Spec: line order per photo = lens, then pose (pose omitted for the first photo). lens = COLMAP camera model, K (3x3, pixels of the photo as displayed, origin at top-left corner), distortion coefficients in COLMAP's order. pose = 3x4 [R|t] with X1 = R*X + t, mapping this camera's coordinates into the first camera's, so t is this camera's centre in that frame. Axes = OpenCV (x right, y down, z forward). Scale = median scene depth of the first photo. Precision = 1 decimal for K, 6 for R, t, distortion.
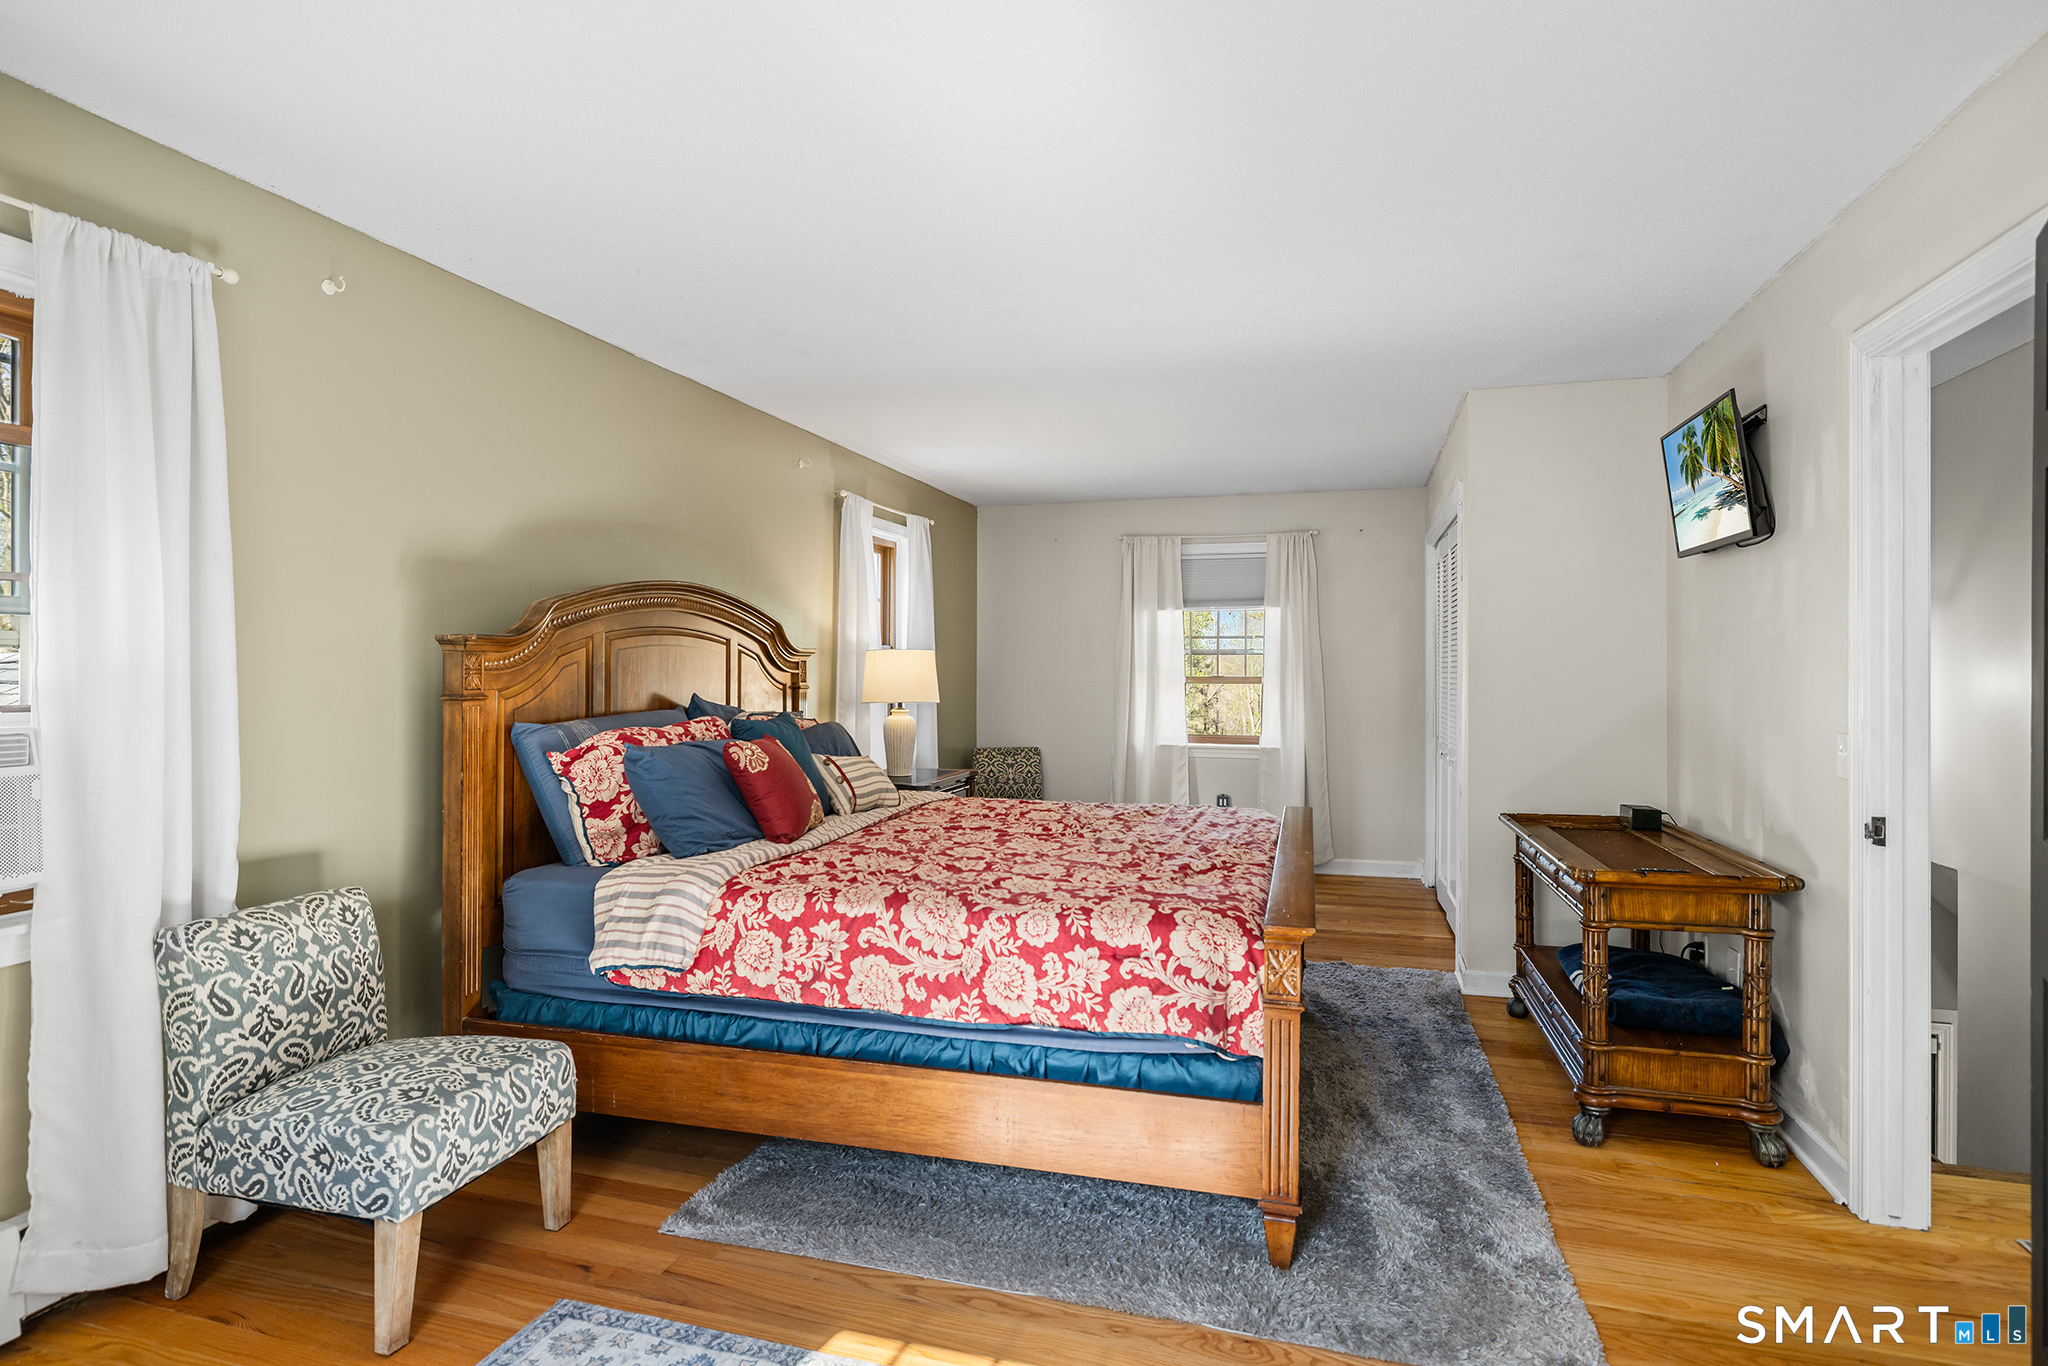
lens RADIAL K [[1106.6, 0, 1022.3], [0, 1106.6, 673.1], [0, 0, 1]] dist [-0.002968, -0.000477]
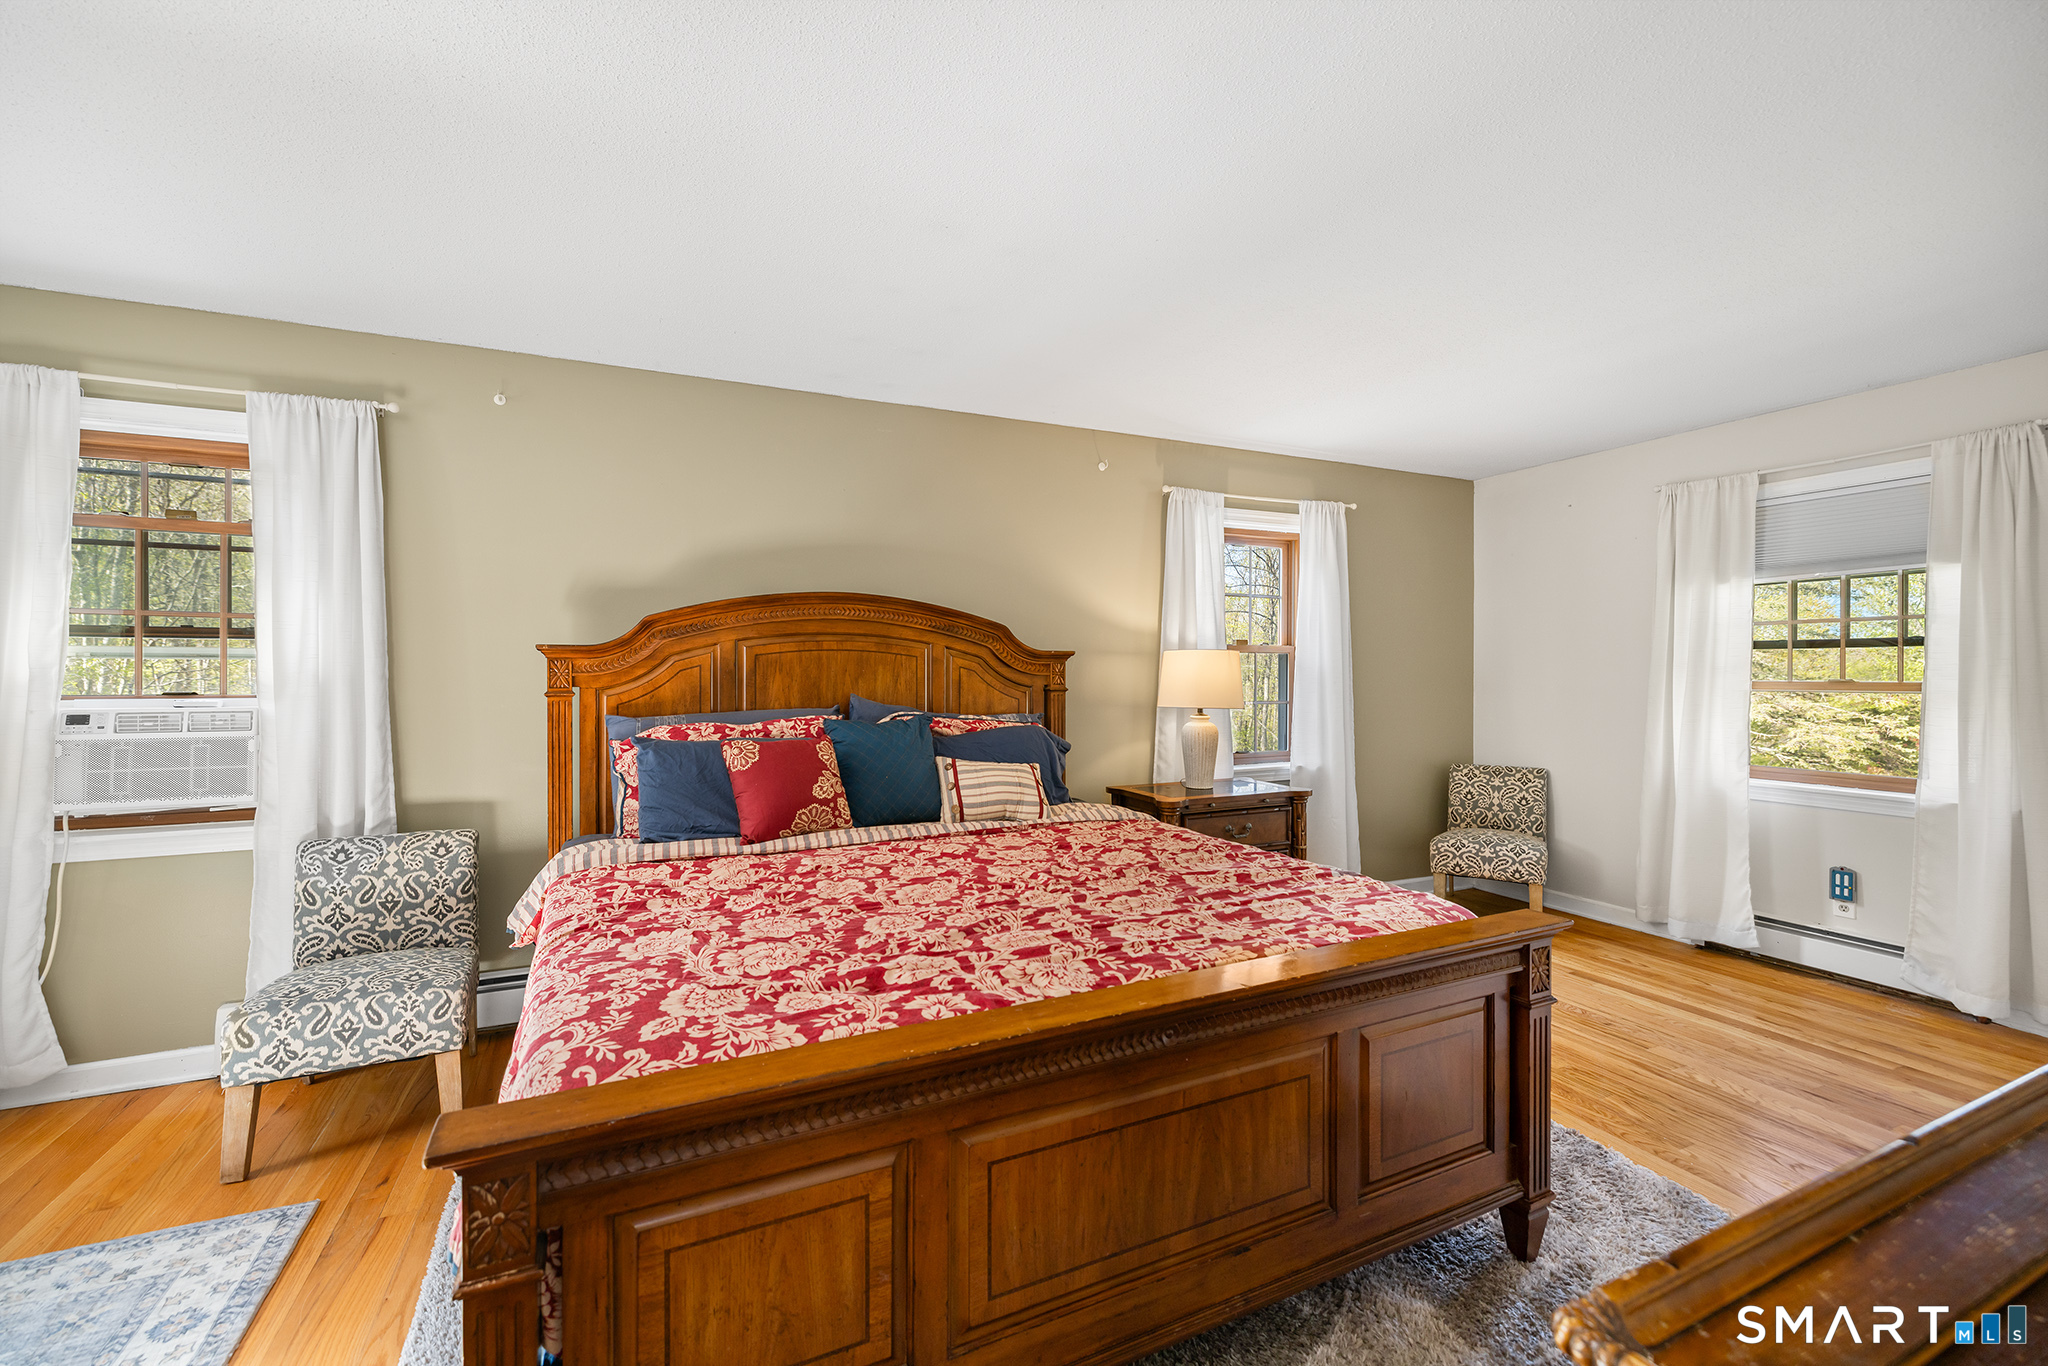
lens RADIAL K [[873.6, 0, 1020.5], [0, 873.6, 672.9], [0, 0, 1]] dist [0.002953, -0.000257]
pose [[0.645541, 0.001061, -0.763725, 0.723494], [-0.001699, 0.999999, -0.000047, -0.003897], [0.763723, 0.001328, 0.645542, 0.880759]]
